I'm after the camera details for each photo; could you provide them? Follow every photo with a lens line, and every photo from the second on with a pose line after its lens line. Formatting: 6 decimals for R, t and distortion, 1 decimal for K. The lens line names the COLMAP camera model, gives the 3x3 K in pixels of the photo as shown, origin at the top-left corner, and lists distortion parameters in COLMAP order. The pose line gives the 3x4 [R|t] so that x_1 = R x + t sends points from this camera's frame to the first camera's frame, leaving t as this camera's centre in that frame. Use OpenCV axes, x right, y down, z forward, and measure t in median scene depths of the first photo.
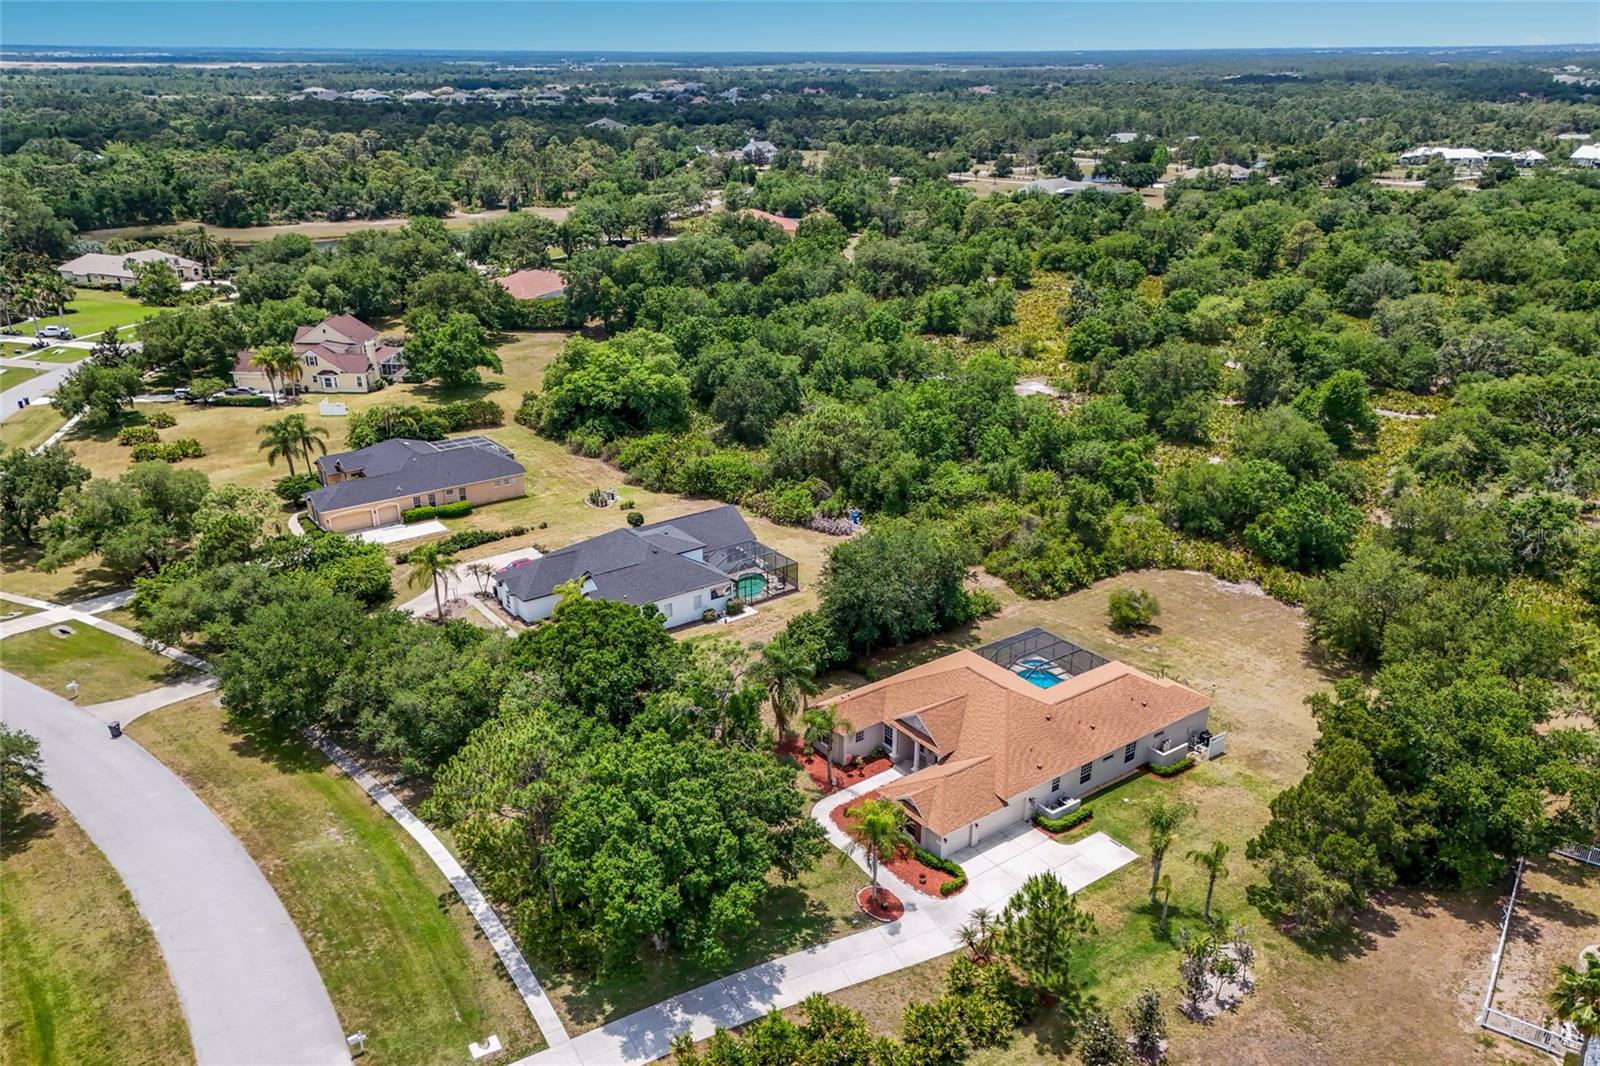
lens RADIAL K [[1187.3, 0, 798.7], [0, 1187.3, 591.9], [0, 0, 1]] dist [0.082888, -0.072597]
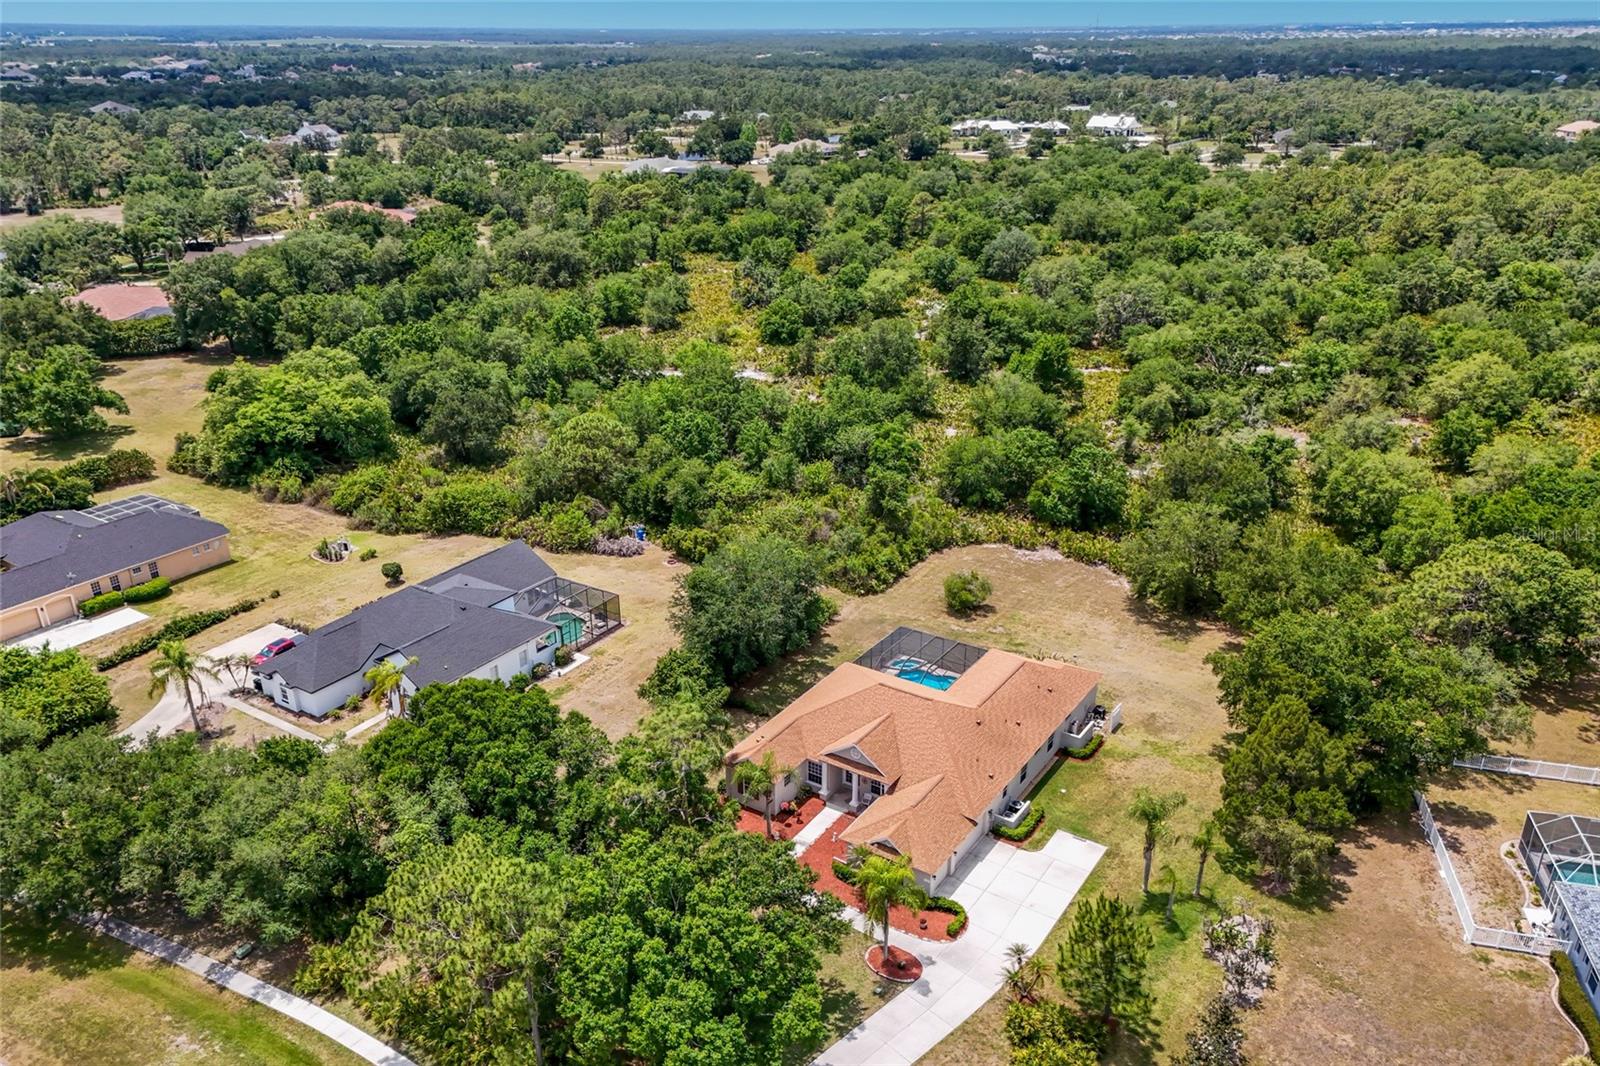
lens RADIAL K [[1194.1, 0, 799.2], [0, 1194.1, 596.8], [0, 0, 1]] dist [0.071745, -0.052796]
pose [[0.937738, -0.150351, 0.313118, -0.125941], [0.144961, 0.988605, 0.040567, -0.032514], [-0.315650, 0.007348, 0.948847, 0.077352]]
